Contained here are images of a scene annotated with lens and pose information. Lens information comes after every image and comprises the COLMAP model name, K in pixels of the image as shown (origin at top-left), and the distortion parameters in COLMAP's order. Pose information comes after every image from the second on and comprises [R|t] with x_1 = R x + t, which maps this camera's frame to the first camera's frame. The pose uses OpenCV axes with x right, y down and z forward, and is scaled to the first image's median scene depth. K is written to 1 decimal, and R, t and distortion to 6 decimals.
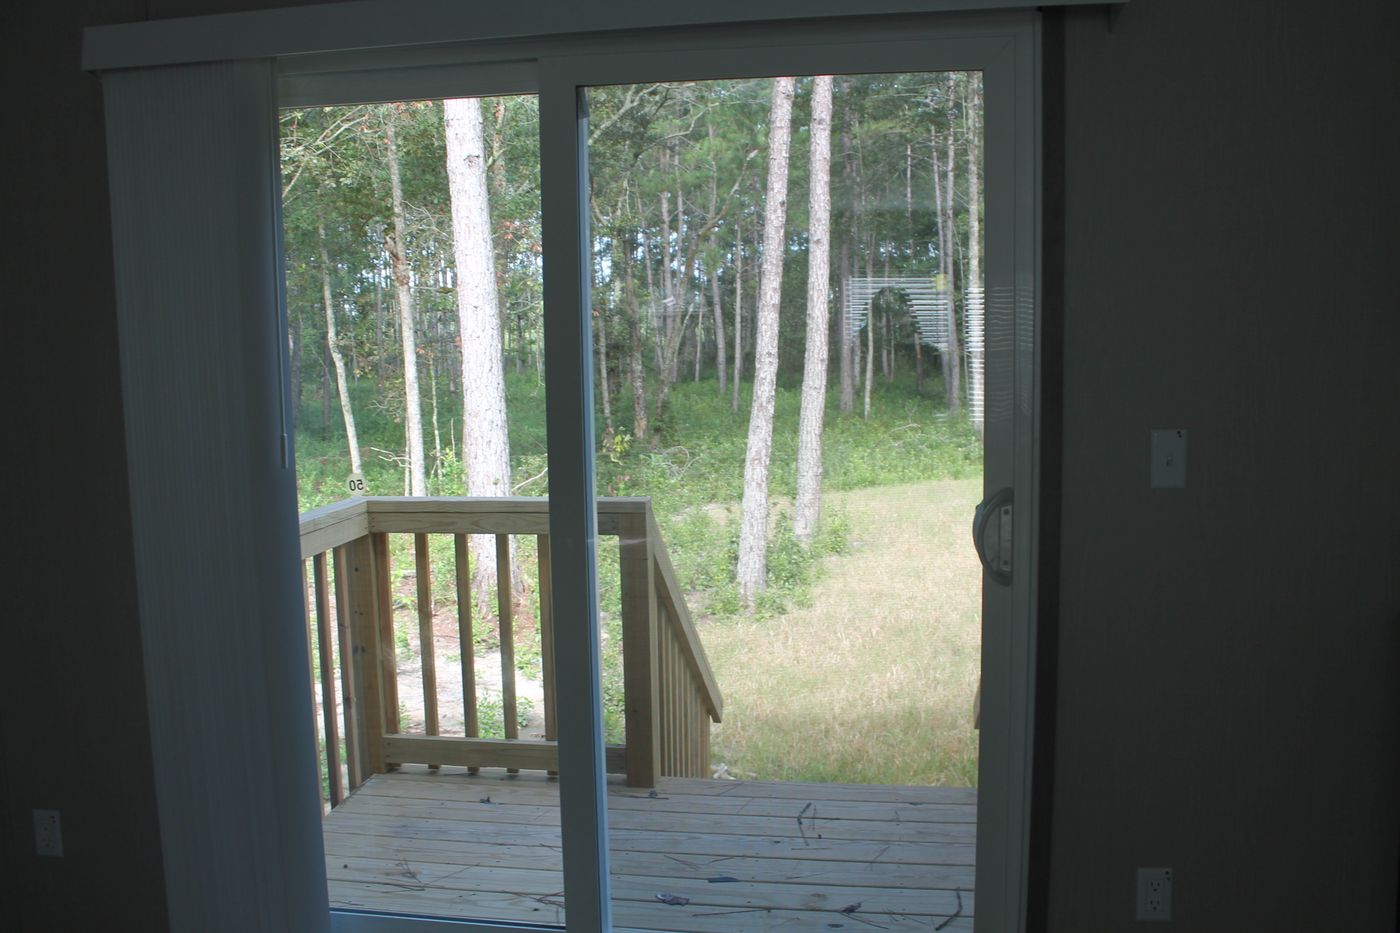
lens RADIAL K [[1180.7, 0, 694.5], [0, 1180.7, 465.6], [0, 0, 1]] dist [-0.157543, 0.126119]
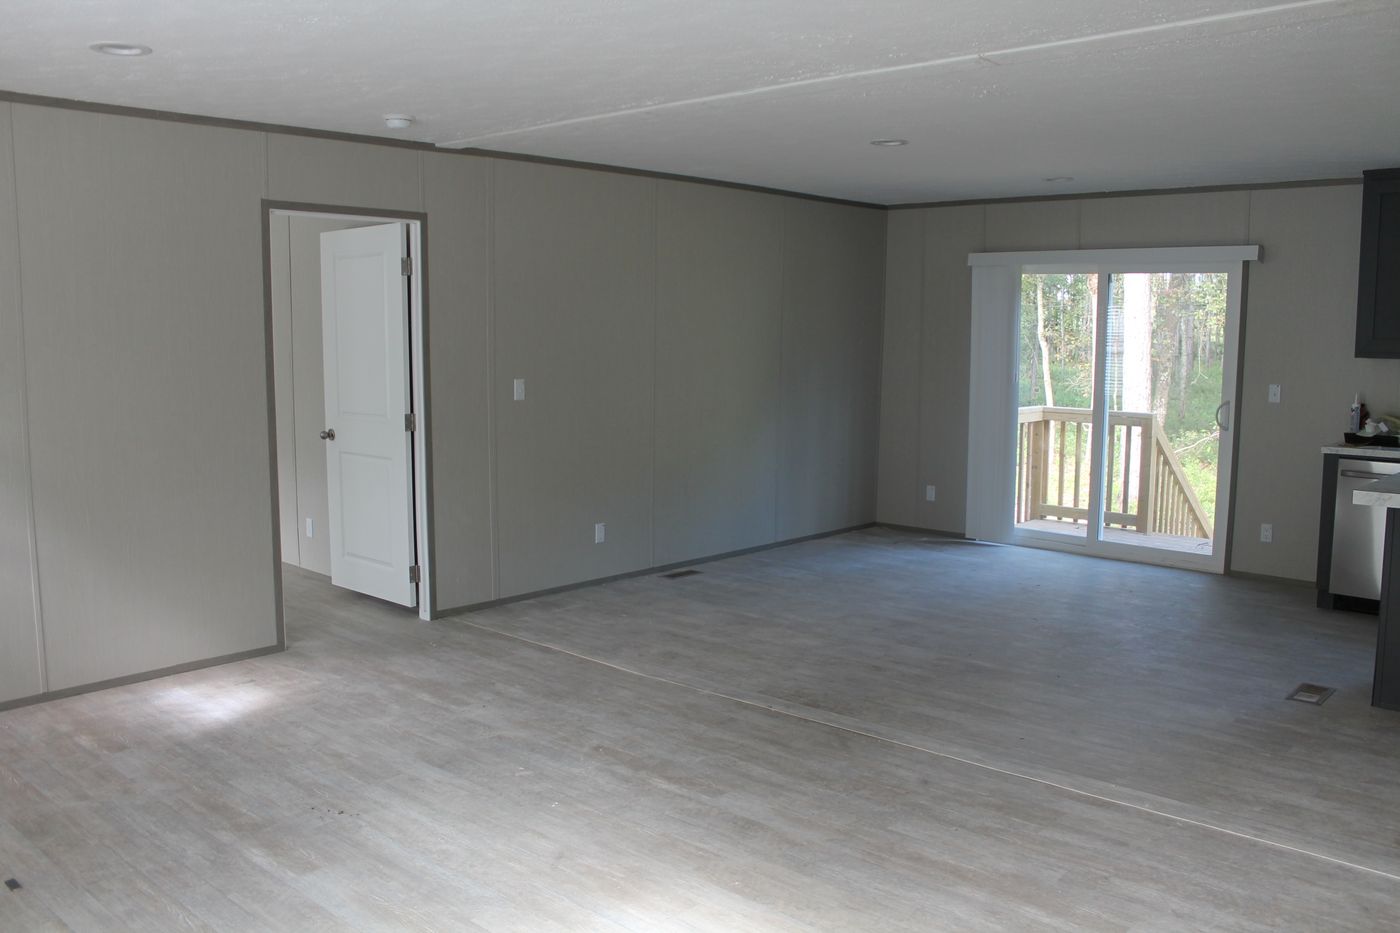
lens RADIAL K [[1180.7, 0, 688.2], [0, 1180.7, 479.8], [0, 0, 1]] dist [-0.157543, 0.126119]
pose [[0.827886, 0.097274, -0.552397, 0.477232], [-0.083475, 0.995247, 0.050152, 0.122000], [0.554650, 0.004591, 0.832071, -1.482018]]
